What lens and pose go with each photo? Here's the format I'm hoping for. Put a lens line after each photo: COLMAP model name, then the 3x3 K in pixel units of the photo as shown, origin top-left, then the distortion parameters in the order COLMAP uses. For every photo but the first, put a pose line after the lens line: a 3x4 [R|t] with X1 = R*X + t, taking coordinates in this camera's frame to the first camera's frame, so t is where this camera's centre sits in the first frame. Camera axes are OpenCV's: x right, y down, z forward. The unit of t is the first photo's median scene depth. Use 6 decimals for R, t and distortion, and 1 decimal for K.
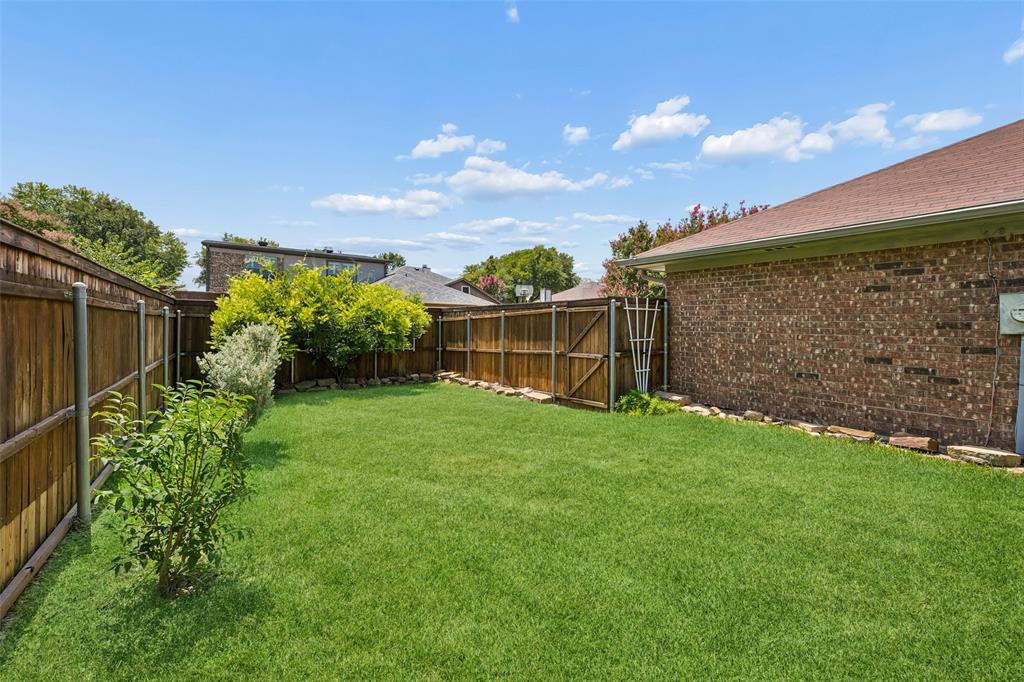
lens RADIAL K [[394.4, 0, 518.5], [0, 394.4, 334.8], [0, 0, 1]] dist [0.000364, 0.000145]
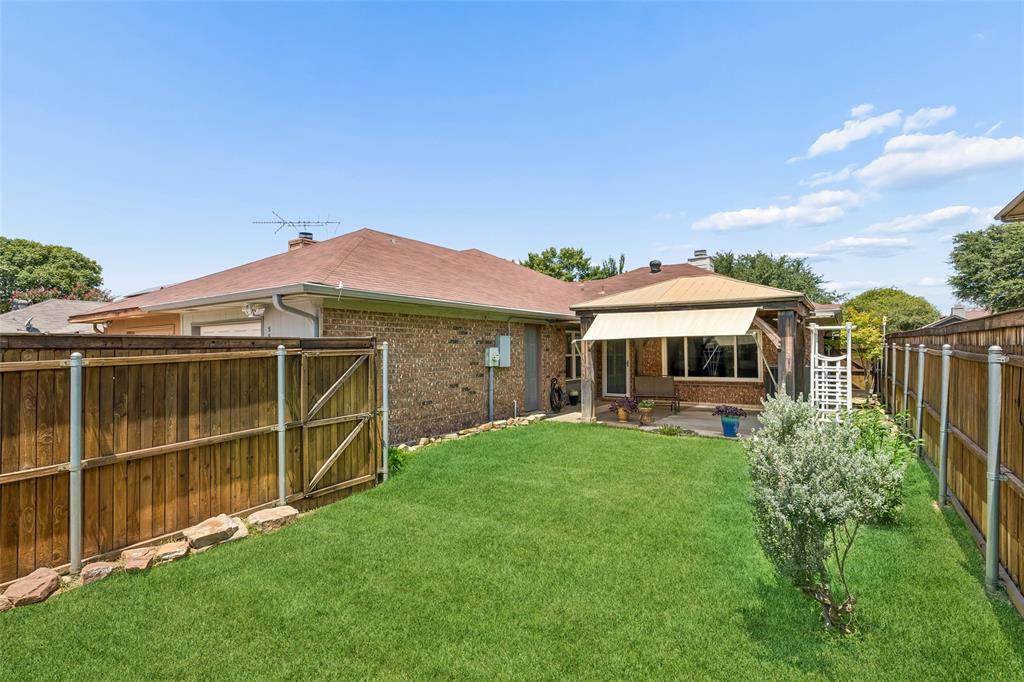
lens RADIAL K [[488.3, 0, 512.0], [0, 488.3, 341.0], [0, 0, 1]] dist [-0.002089, -0.000260]
pose [[-0.310788, 0.012304, 0.950400, -0.793422], [0.031834, 0.999490, -0.002529, -0.078868], [-0.949946, 0.029469, -0.311021, 1.039787]]
